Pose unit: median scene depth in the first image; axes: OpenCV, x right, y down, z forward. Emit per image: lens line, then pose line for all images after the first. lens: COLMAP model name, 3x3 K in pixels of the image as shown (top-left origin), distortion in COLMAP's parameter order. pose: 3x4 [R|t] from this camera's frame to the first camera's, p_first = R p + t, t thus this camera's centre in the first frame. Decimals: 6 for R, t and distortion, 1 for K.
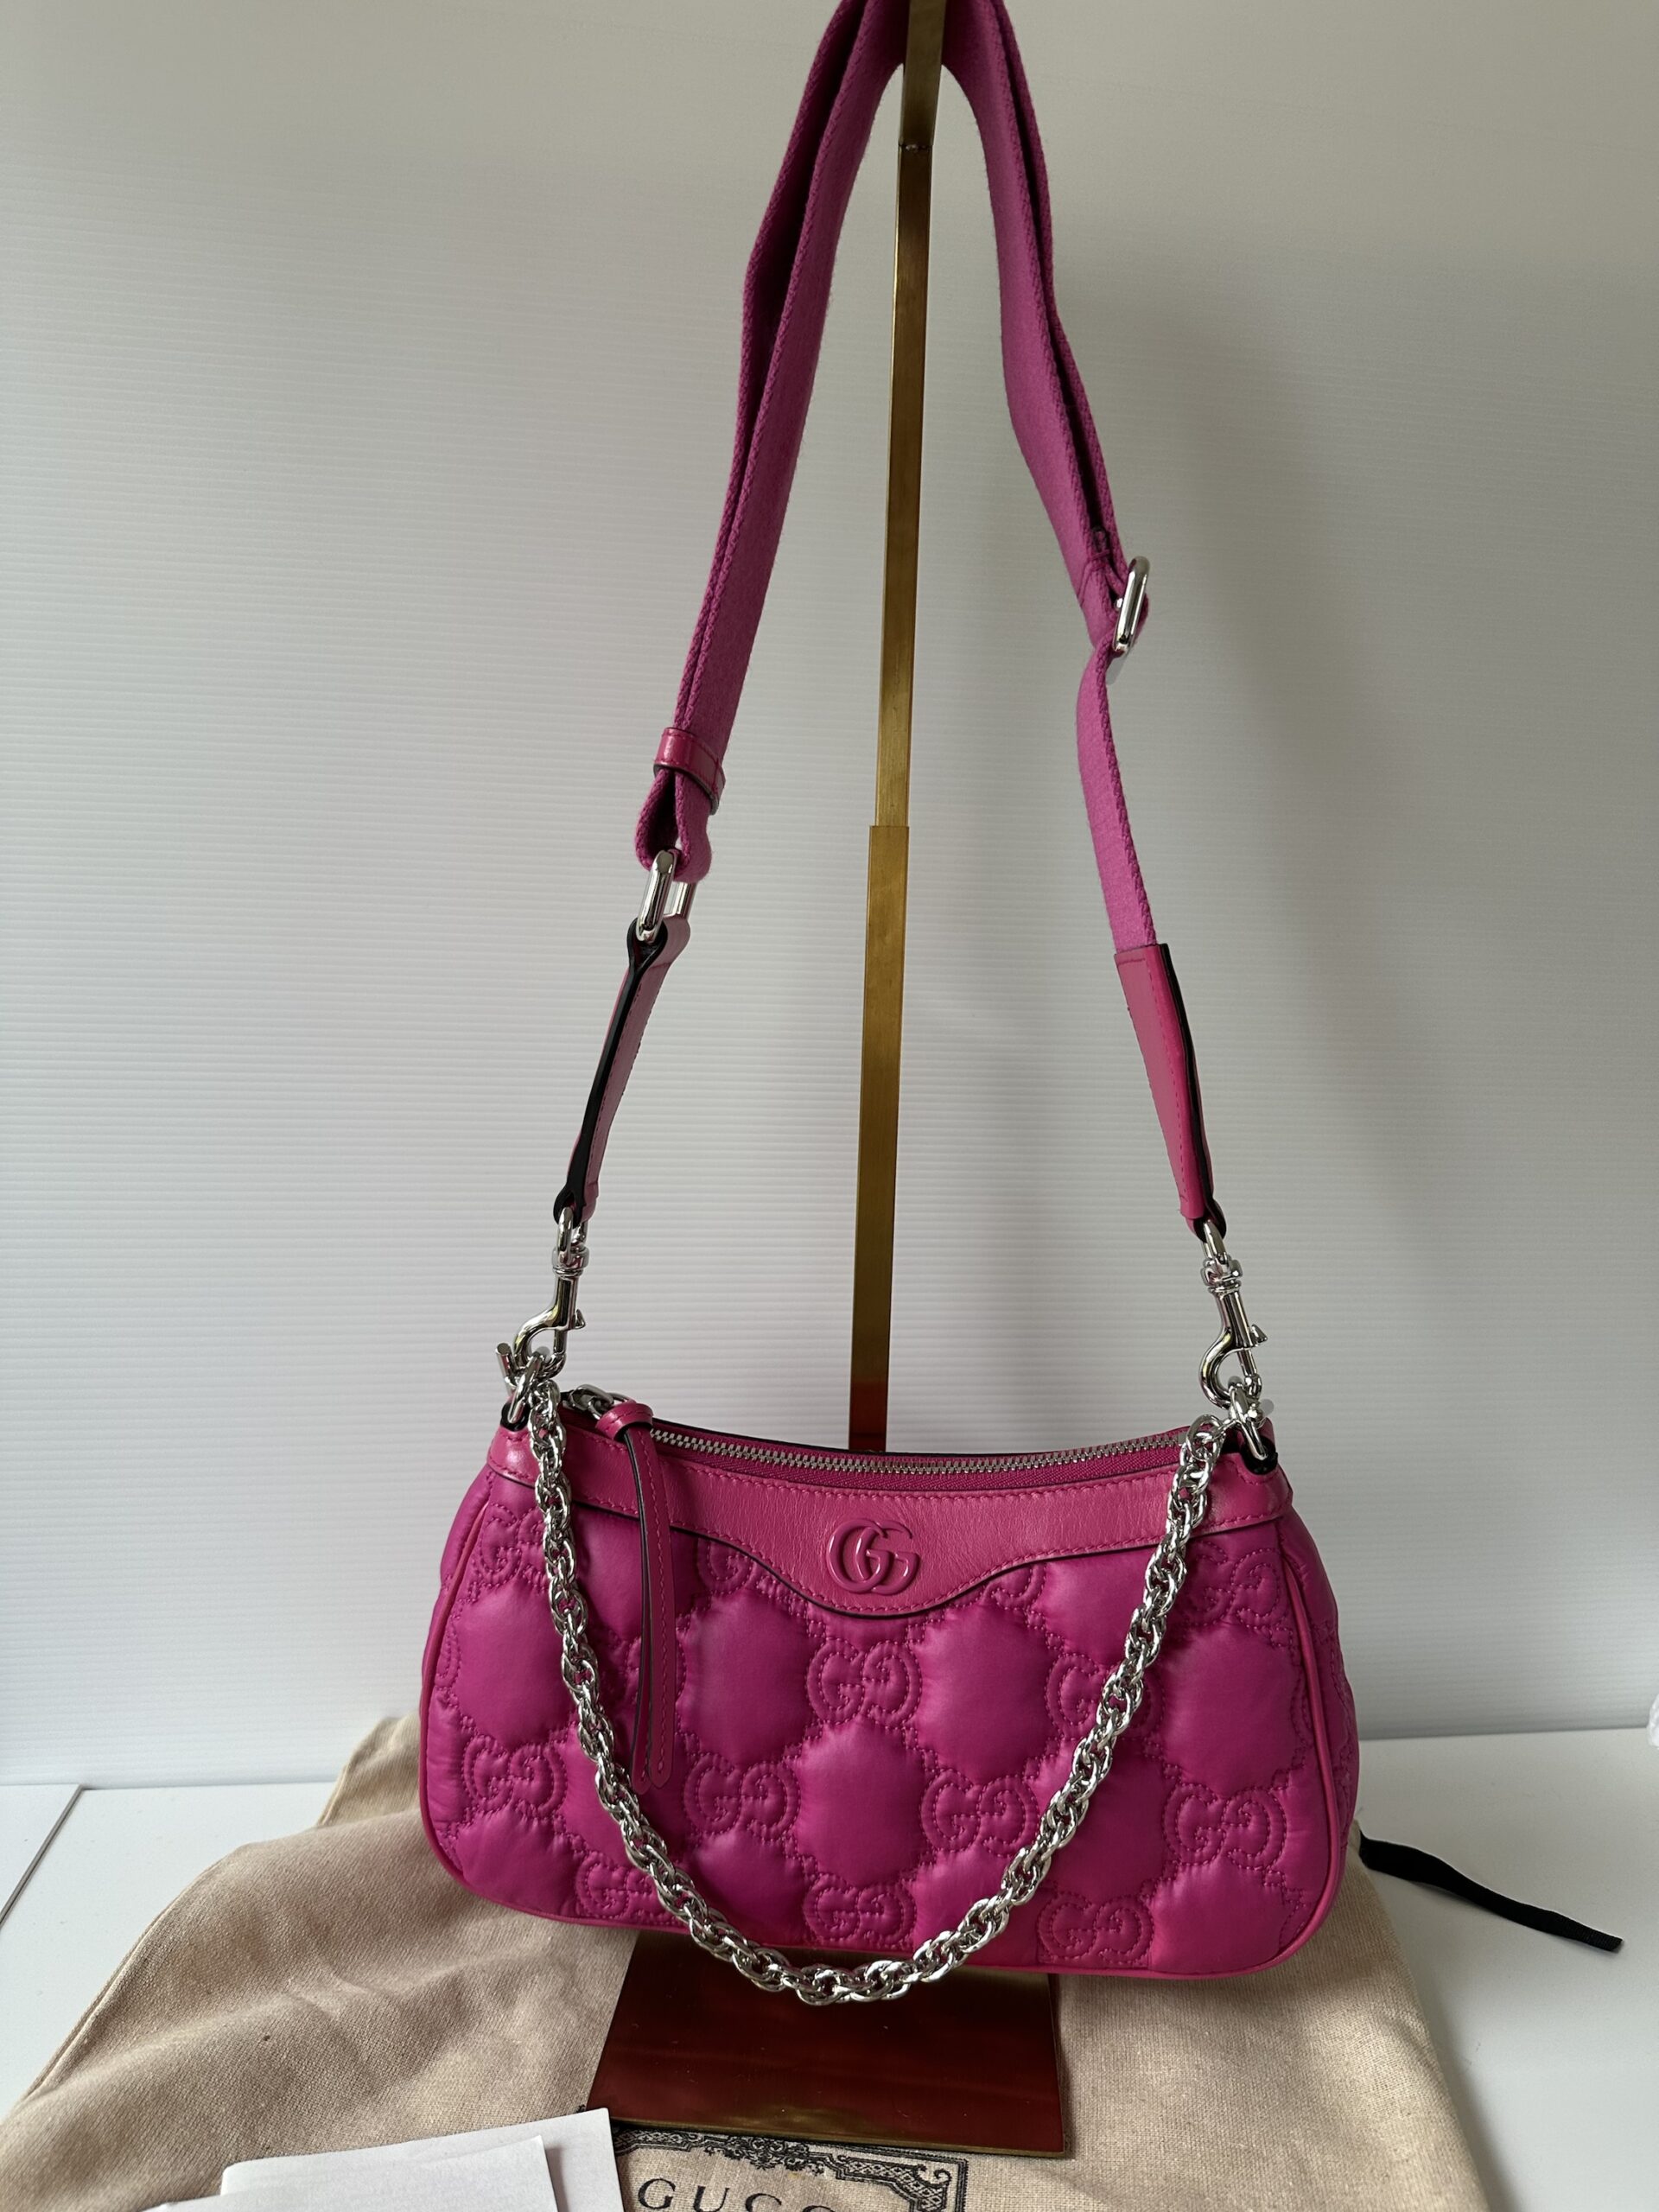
lens RADIAL K [[1635.3, 0, 835.0], [0, 1635.3, 1102.7], [0, 0, 1]] dist [0.057207, -0.126138]
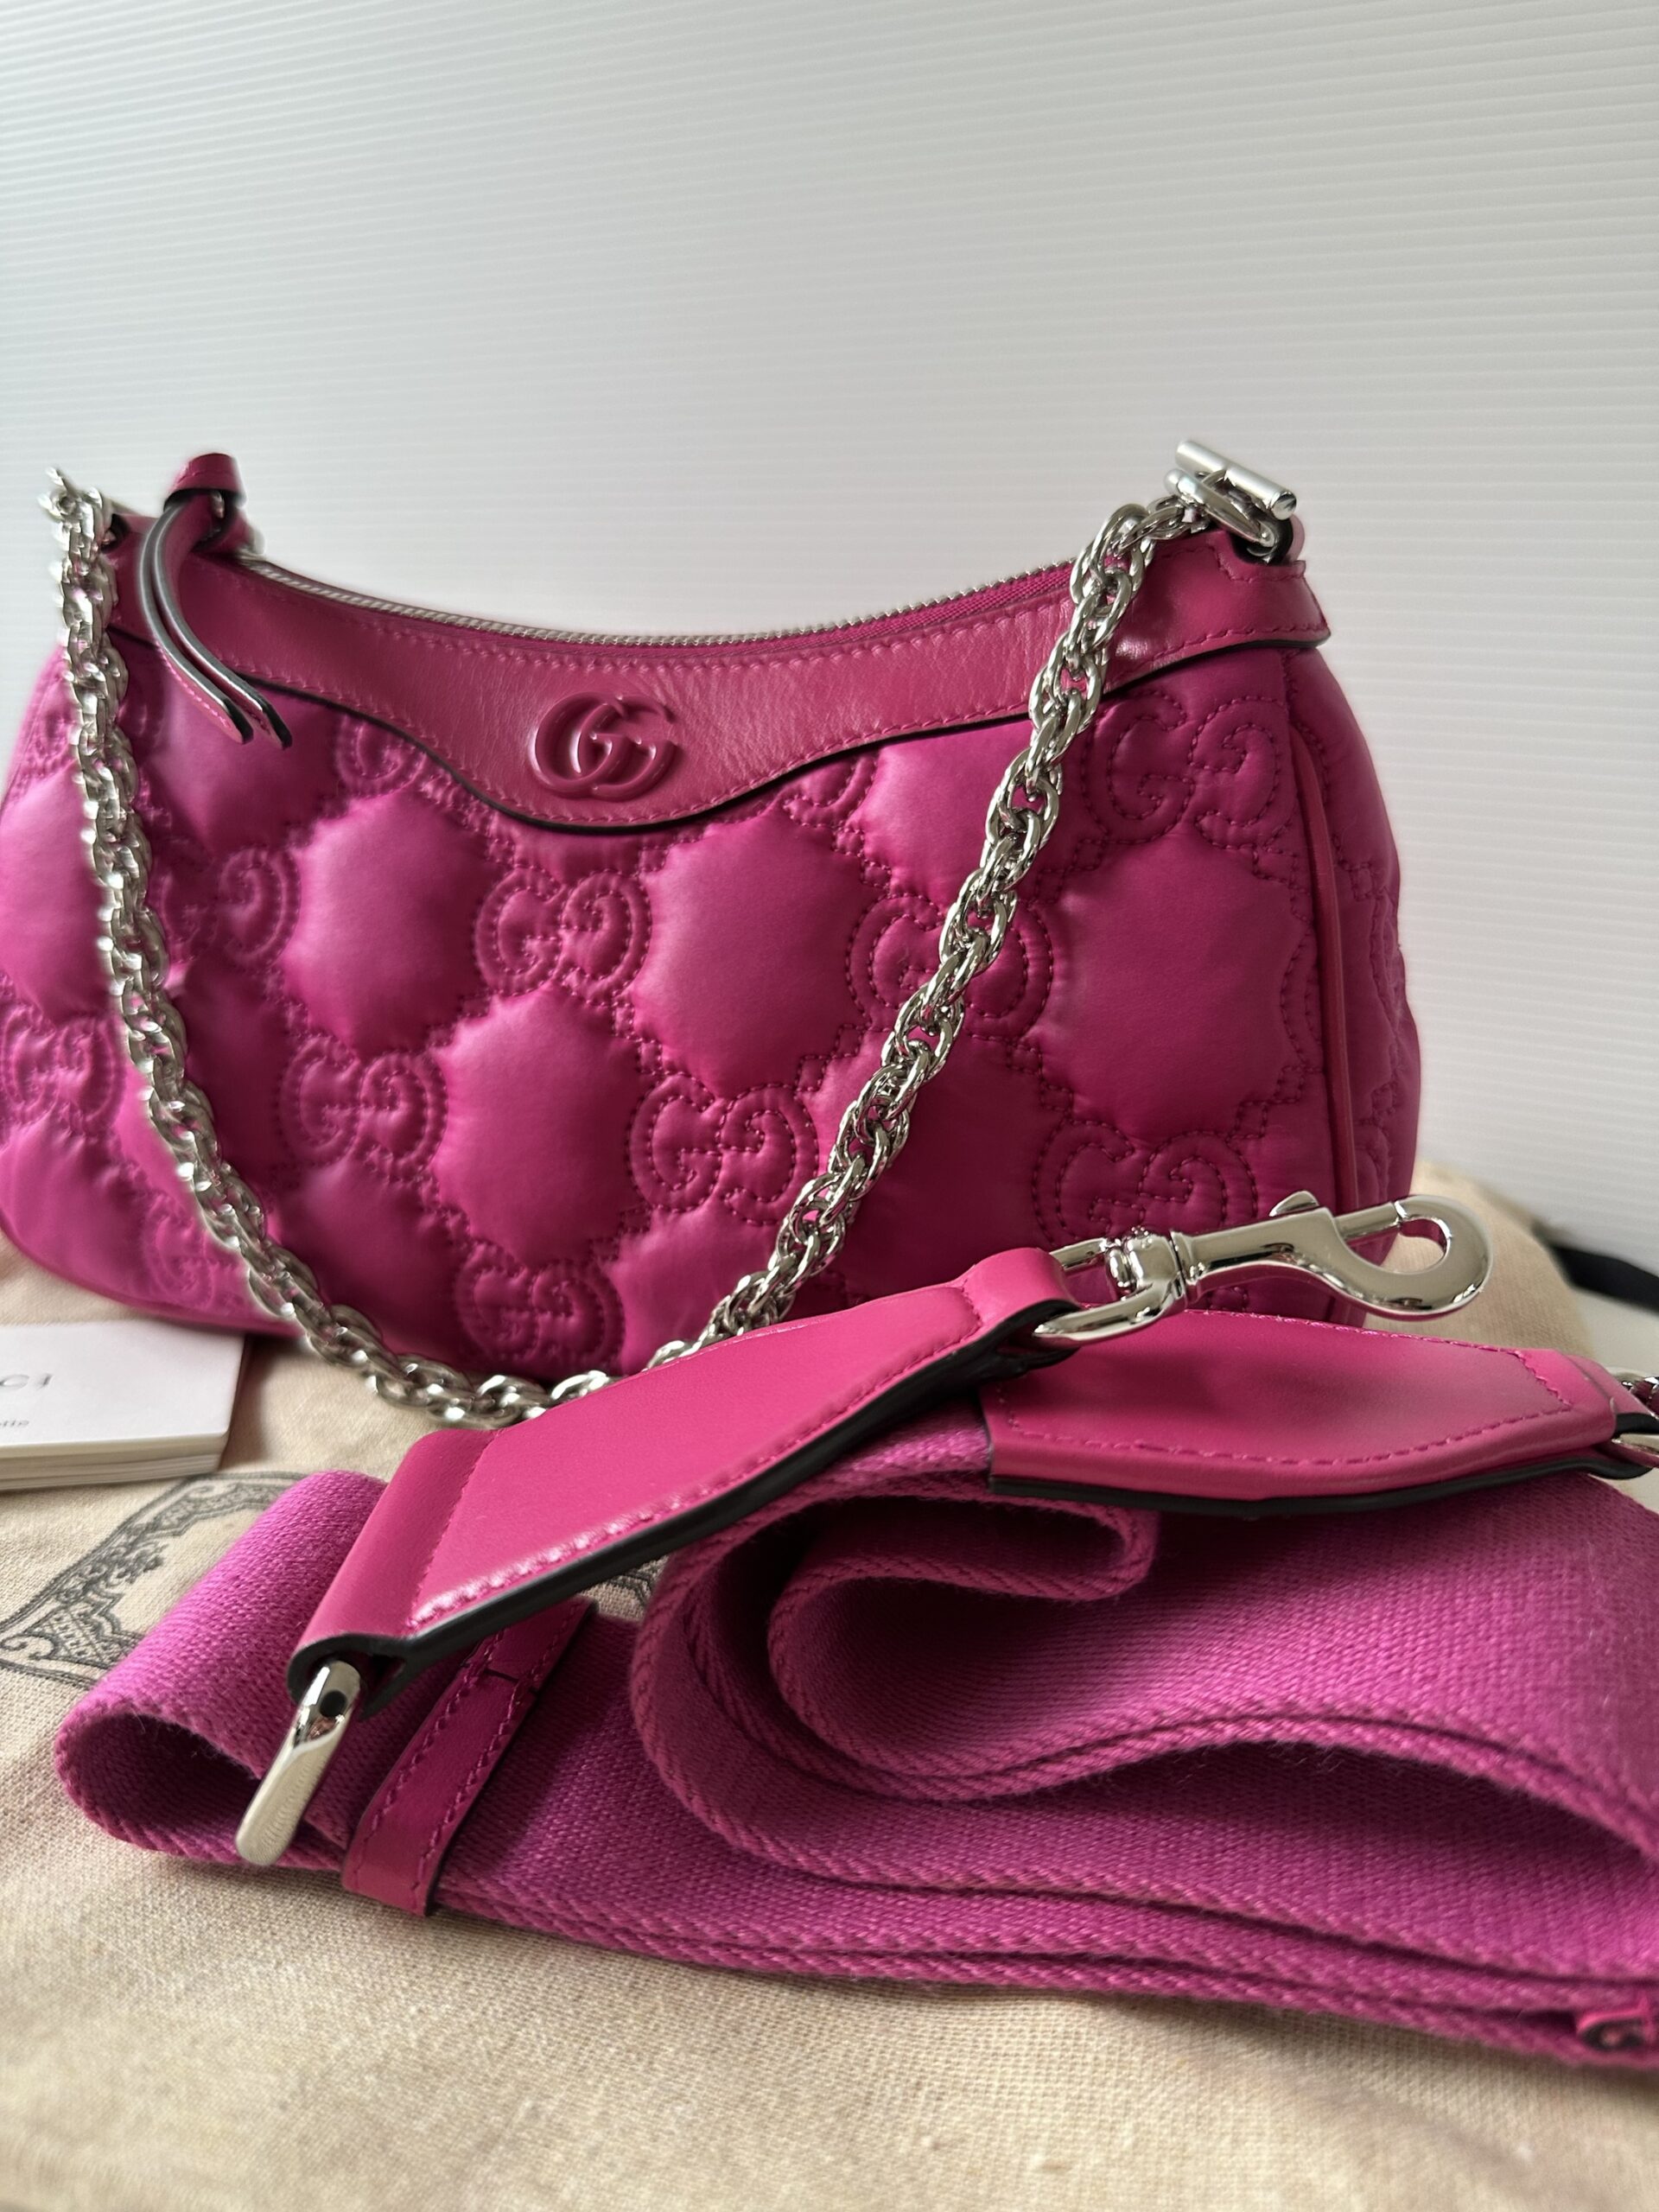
lens RADIAL K [[1635.3, 0, 827.4], [0, 1635.3, 1132.5], [0, 0, 1]] dist [0.057207, -0.126138]
pose [[0.983437, 0.079621, -0.162827, 0.215772], [-0.070401, 0.995612, 0.061642, 0.380721], [0.167020, -0.049158, 0.984727, 0.422834]]
